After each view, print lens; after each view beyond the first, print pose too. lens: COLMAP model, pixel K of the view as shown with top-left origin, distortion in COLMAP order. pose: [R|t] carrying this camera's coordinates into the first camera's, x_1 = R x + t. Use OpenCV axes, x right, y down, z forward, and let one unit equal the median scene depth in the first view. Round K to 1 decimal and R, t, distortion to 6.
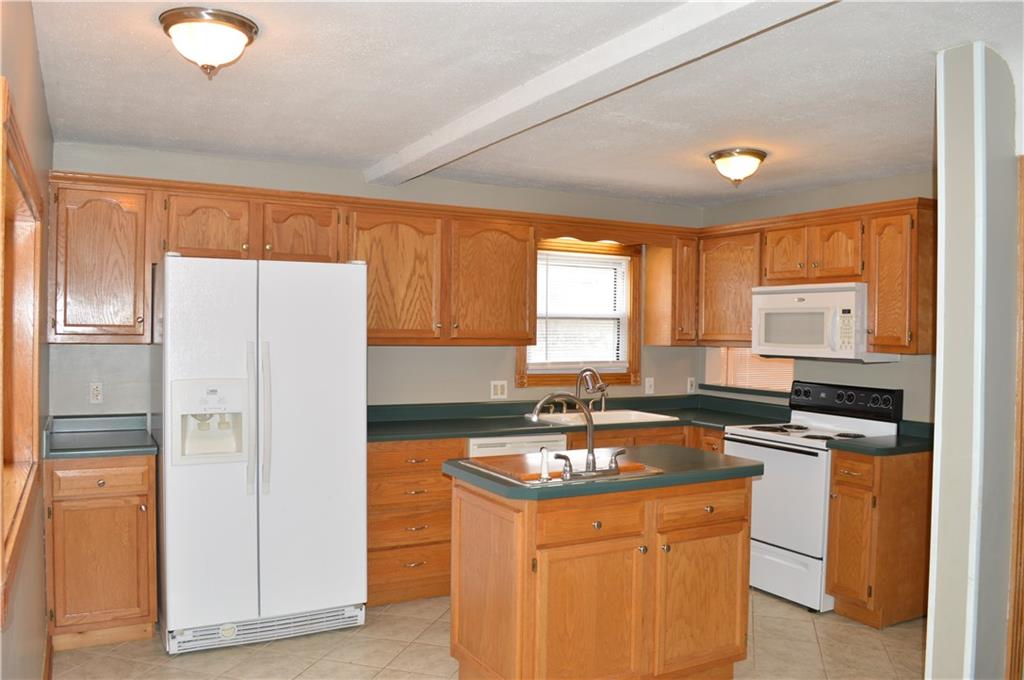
lens RADIAL K [[824.6, 0, 512.0], [0, 824.6, 340.0], [0, 0, 1]] dist [-0.076521, 0.004585]
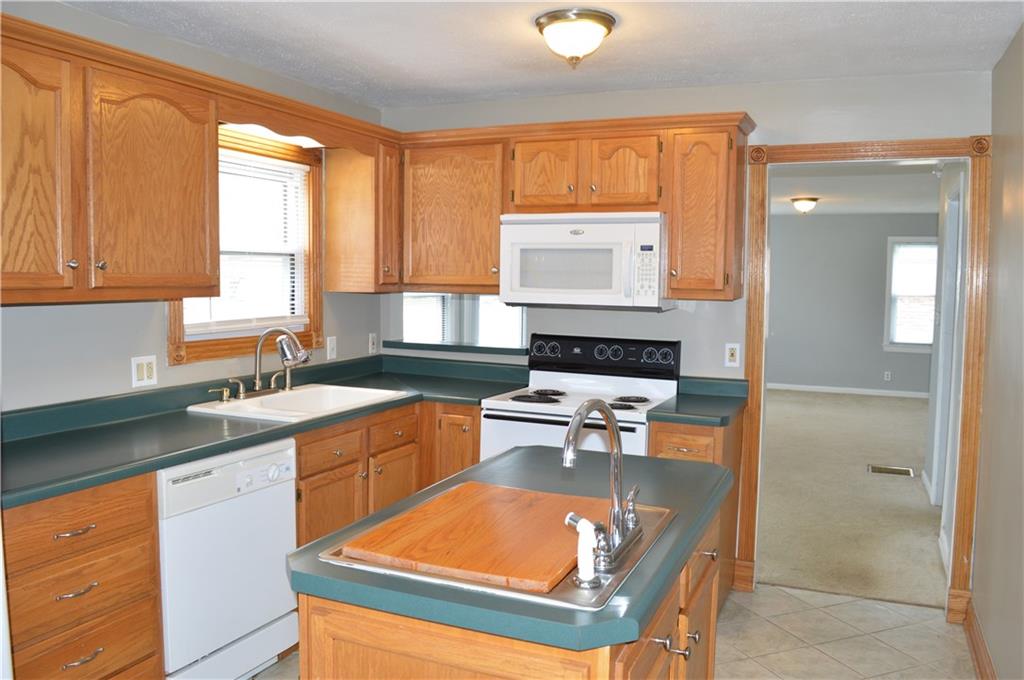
lens RADIAL K [[824.6, 0, 512.0], [0, 824.6, 340.0], [0, 0, 1]] dist [-0.076521, 0.004585]
pose [[0.791423, -0.051299, 0.609112, -0.170748], [0.005848, 0.997062, 0.076373, -0.006446], [-0.611241, -0.056881, 0.789398, 0.383927]]
